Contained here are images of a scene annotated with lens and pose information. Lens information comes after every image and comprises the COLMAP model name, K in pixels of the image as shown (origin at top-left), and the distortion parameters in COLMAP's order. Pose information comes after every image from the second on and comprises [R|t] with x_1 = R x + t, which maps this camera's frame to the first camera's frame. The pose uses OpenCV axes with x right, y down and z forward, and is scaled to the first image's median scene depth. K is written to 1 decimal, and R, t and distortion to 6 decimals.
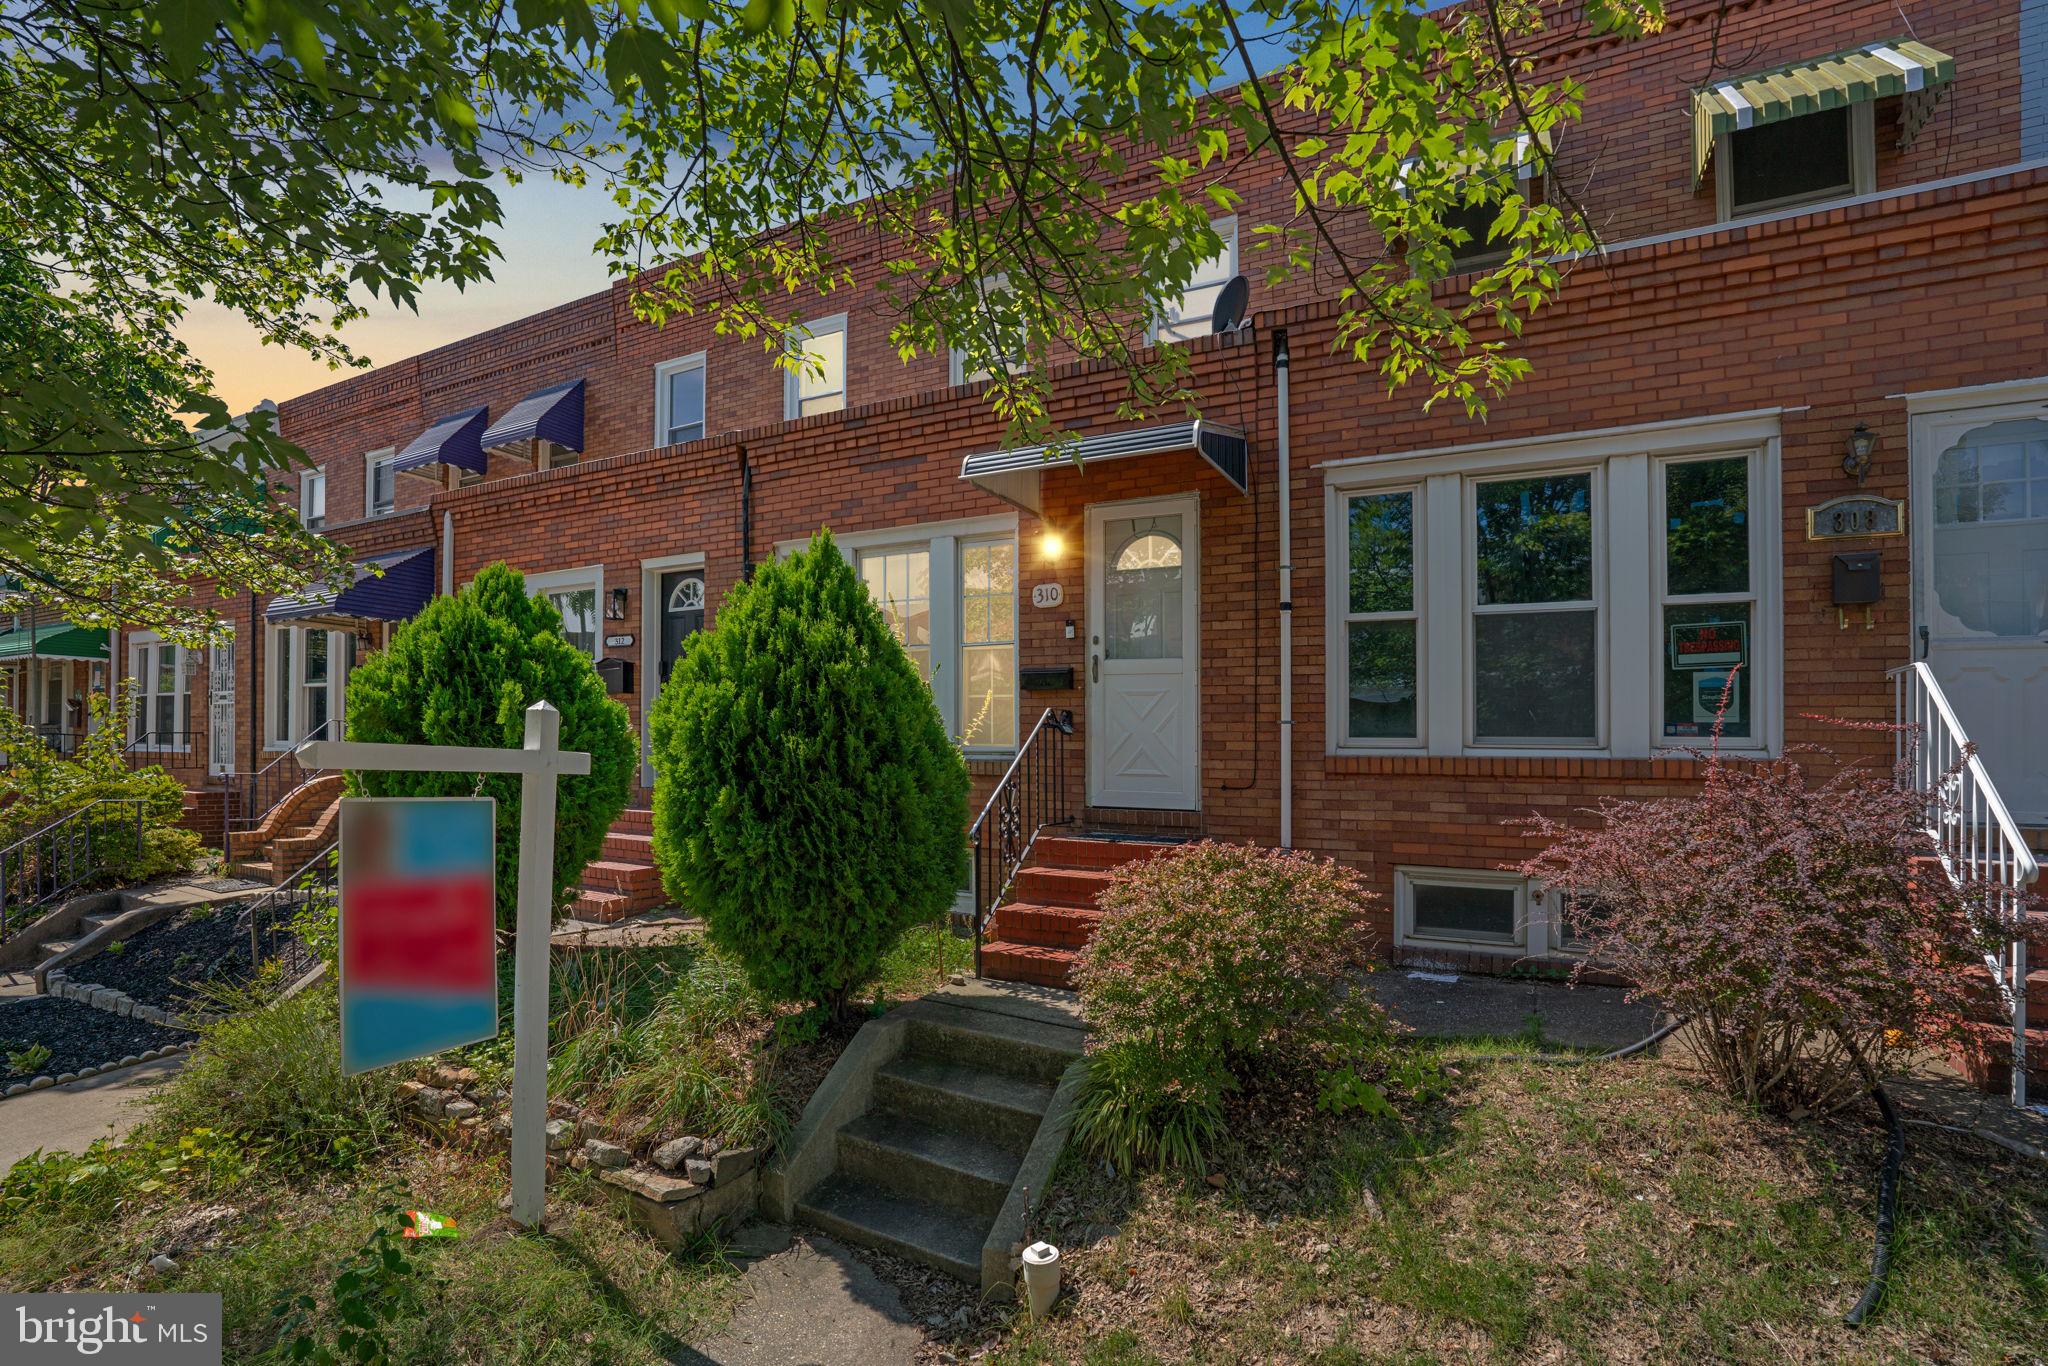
lens RADIAL K [[931.0, 0, 1024.0], [0, 931.0, 683.0], [0, 0, 1]] dist [-0.002706, 0.000494]
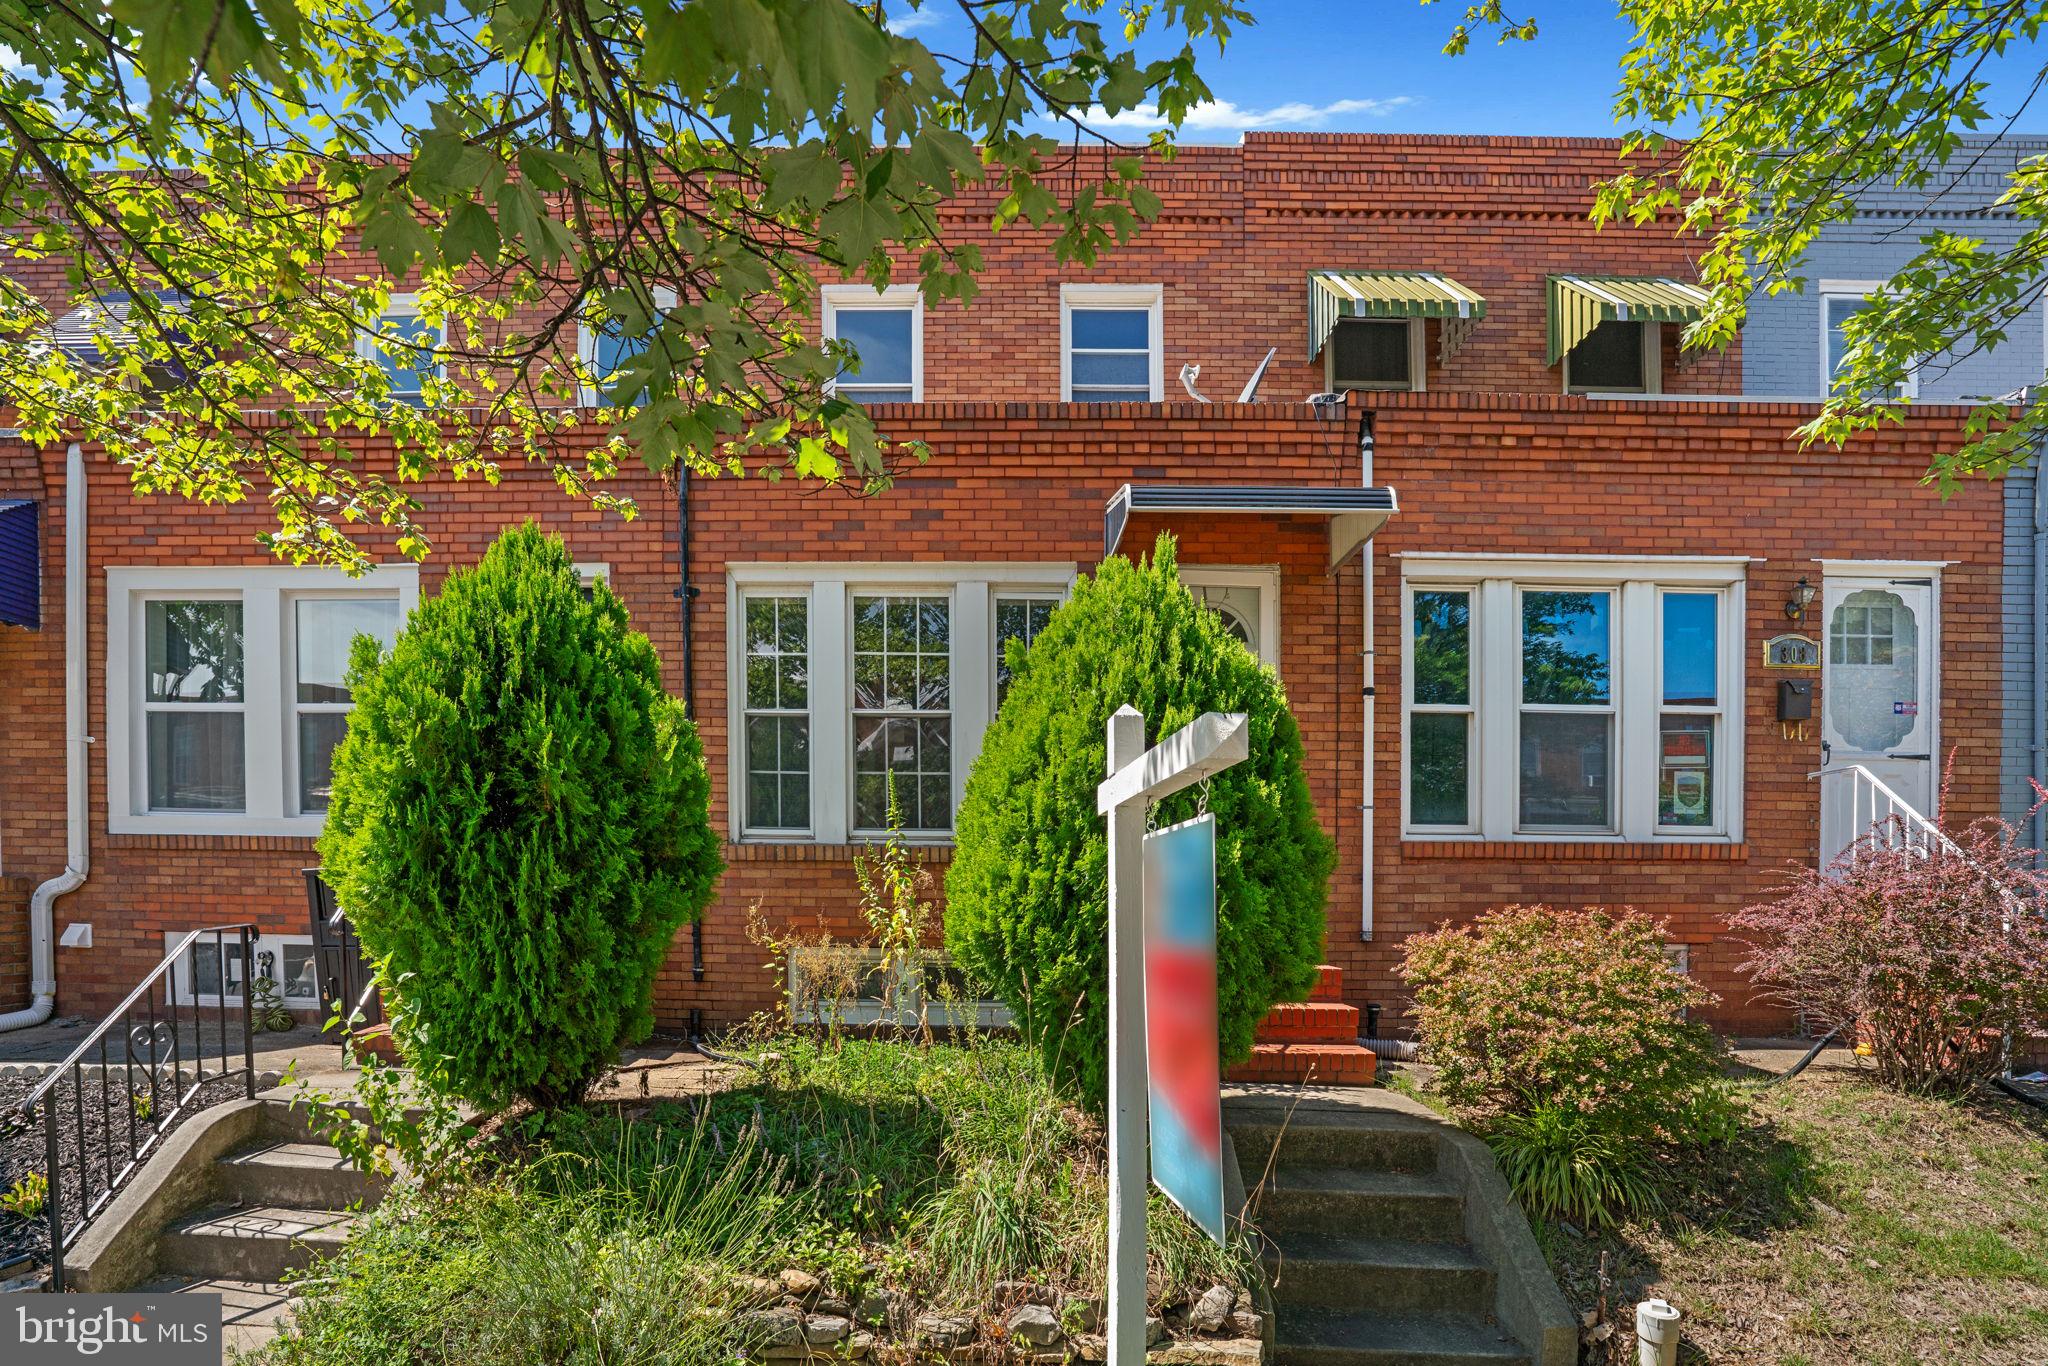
lens RADIAL K [[1002.4, 0, 1024.2], [0, 1002.4, 816.6], [0, 0, 1]] dist [-0.005068, -0.000271]
pose [[0.893046, 0.016824, 0.449650, -0.546364], [-0.029789, 0.999319, 0.021773, 0.040177], [-0.448978, -0.032838, 0.892939, 0.207439]]
